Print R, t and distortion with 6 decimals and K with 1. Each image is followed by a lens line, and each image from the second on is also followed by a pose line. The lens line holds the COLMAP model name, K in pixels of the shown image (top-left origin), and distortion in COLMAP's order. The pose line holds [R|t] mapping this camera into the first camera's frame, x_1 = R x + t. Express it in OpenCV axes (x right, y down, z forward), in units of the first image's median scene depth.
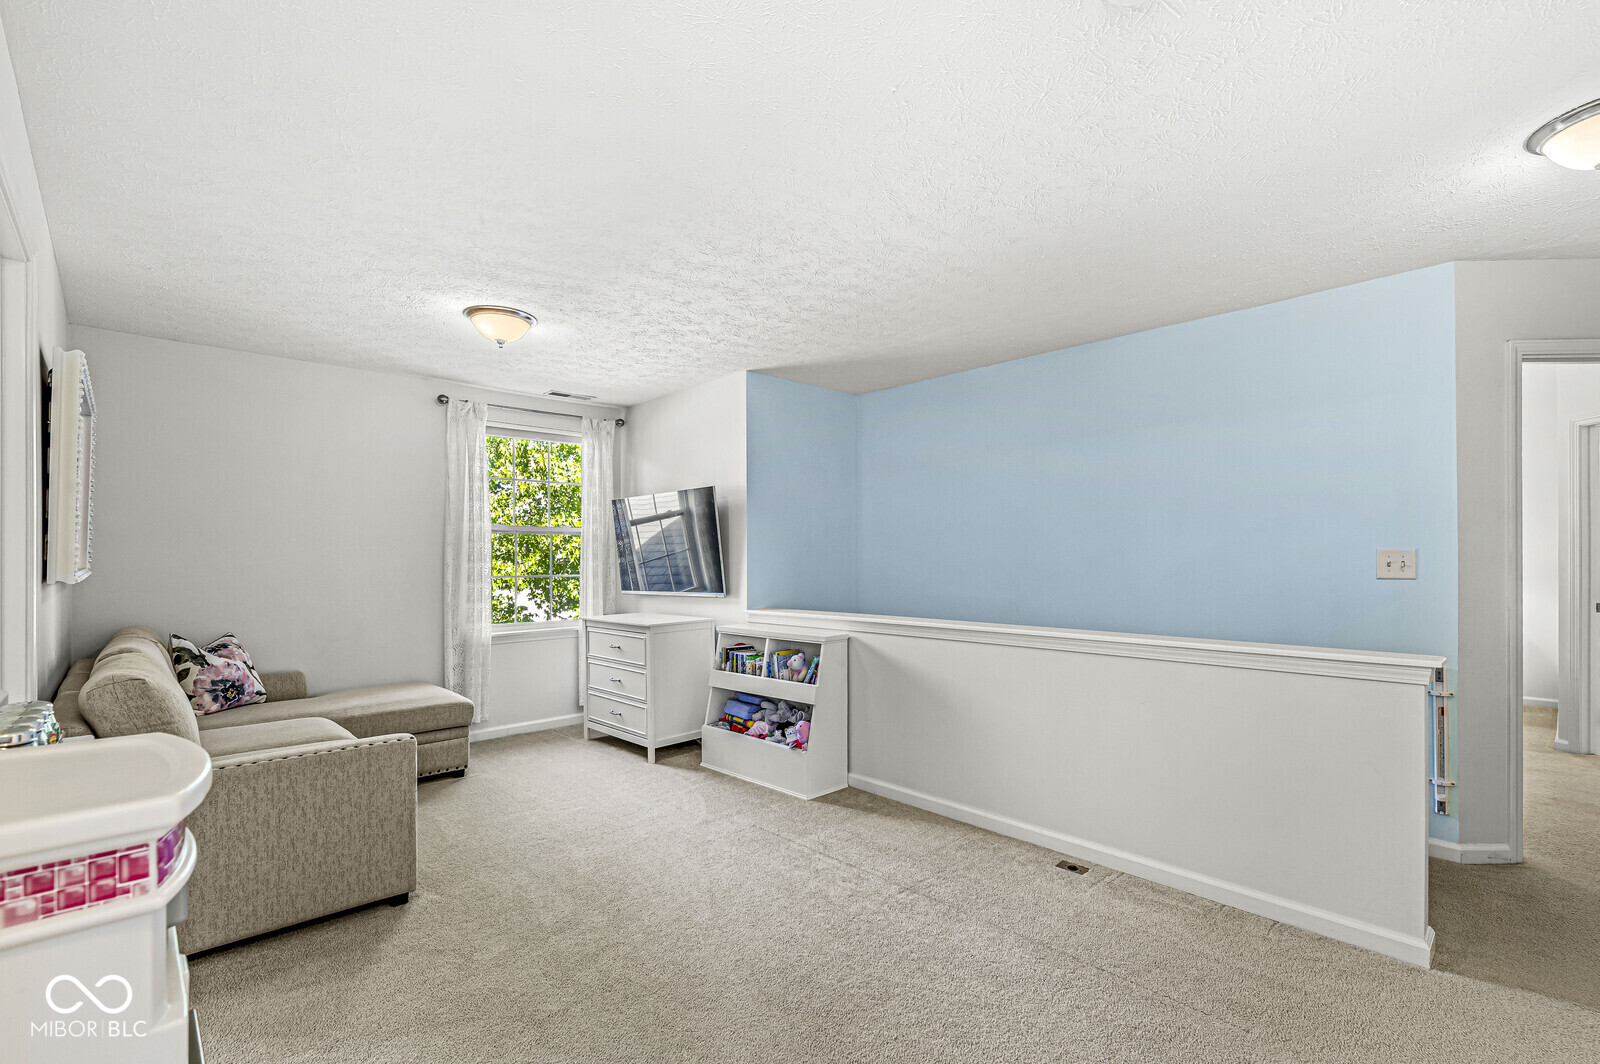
lens RADIAL K [[707.7, 0, 825.4], [0, 707.7, 558.3], [0, 0, 1]] dist [0.006883, -0.000084]
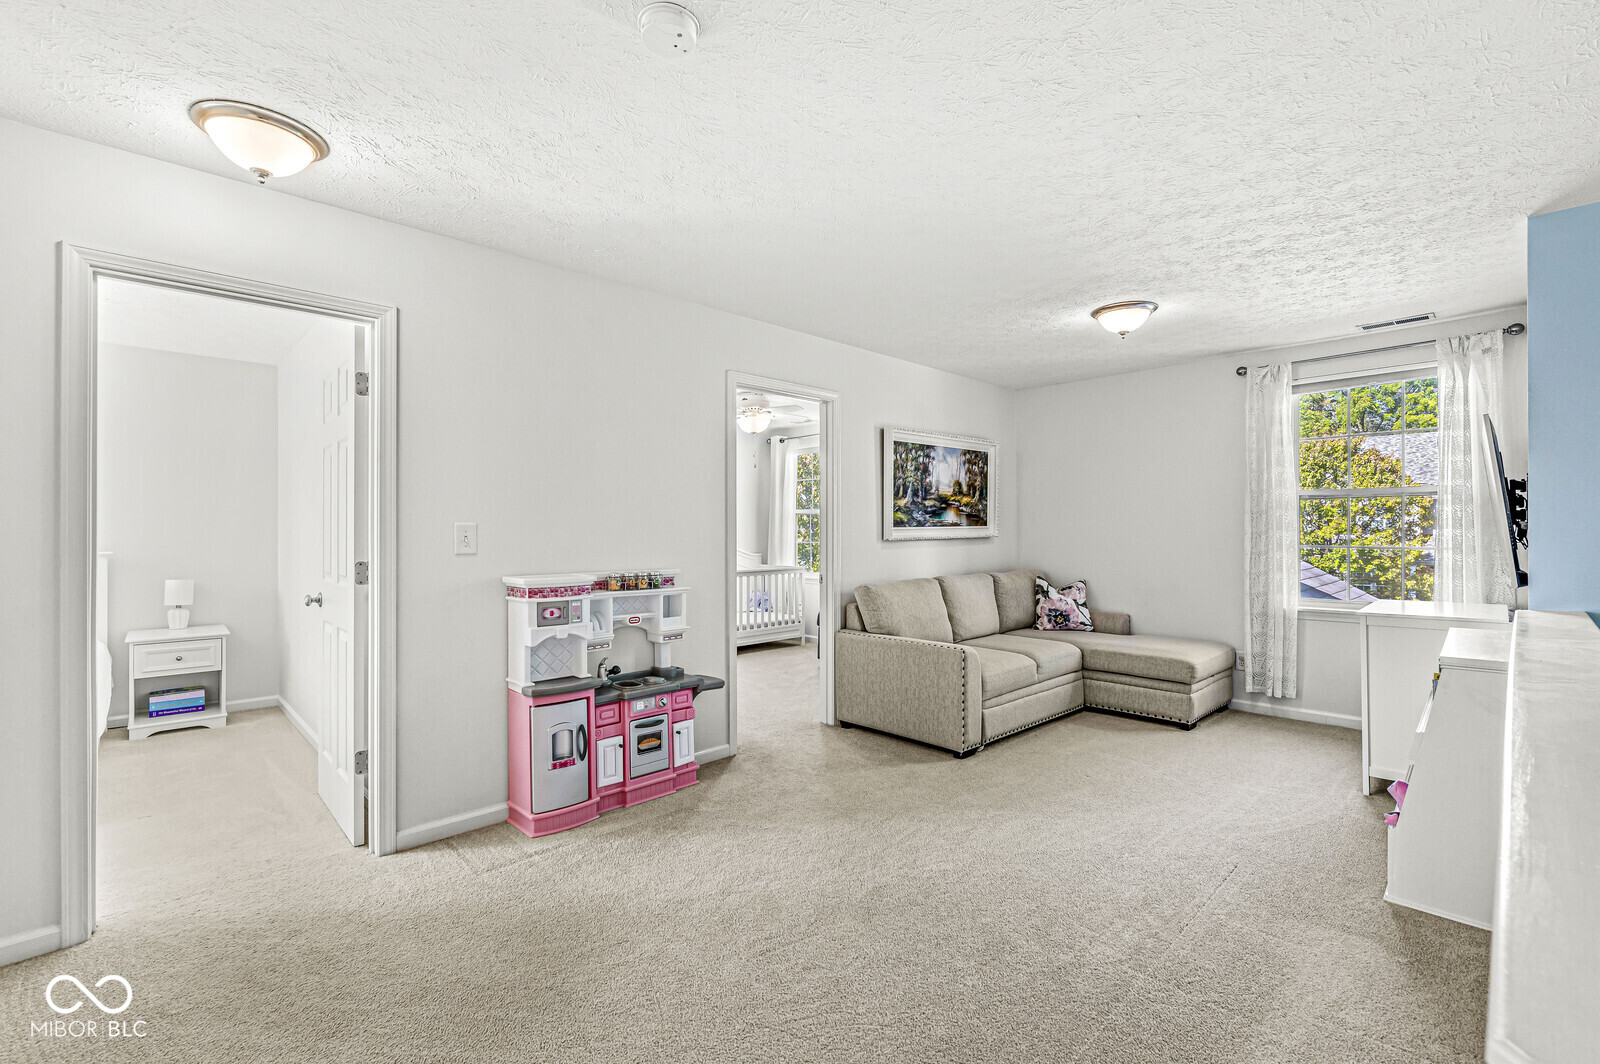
lens RADIAL K [[707.7, 0, 800.7], [0, 707.7, 526.5], [0, 0, 1]] dist [0.006883, -0.000084]
pose [[0.001810, -0.002148, -0.999996, 0.622825], [0.002835, 0.999994, -0.002143, 0.000431], [0.999994, -0.002831, 0.001816, 0.465417]]
